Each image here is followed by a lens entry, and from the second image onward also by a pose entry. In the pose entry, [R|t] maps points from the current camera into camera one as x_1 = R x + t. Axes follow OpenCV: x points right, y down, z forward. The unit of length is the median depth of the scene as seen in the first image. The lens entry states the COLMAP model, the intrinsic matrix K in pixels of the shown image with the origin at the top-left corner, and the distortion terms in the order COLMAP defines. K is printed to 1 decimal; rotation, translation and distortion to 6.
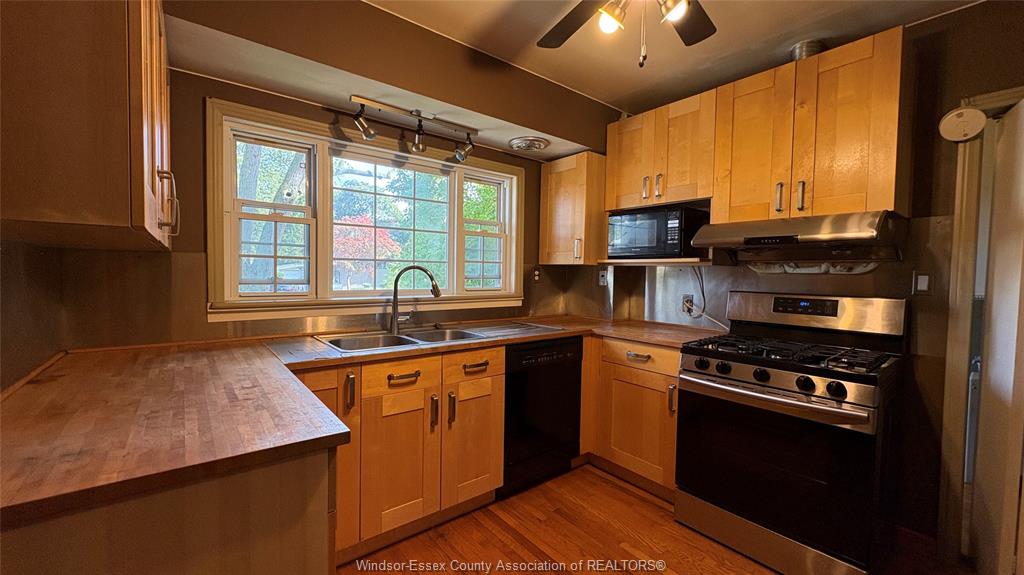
lens RADIAL K [[408.8, 0, 513.1], [0, 408.8, 286.8], [0, 0, 1]] dist [0.002568, 0.000573]
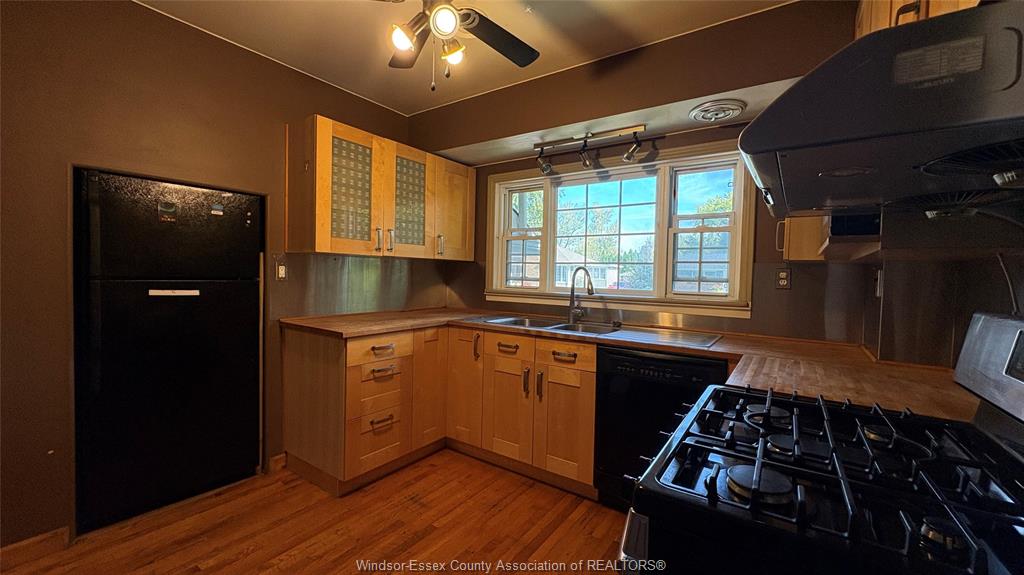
lens RADIAL K [[408.8, 0, 511.8], [0, 408.8, 287.6], [0, 0, 1]] dist [0.002568, 0.000573]
pose [[0.285002, 0.021880, -0.958277, 0.867970], [-0.055203, 0.998455, 0.006380, 0.012604], [0.956936, 0.051082, 0.285769, 0.511974]]
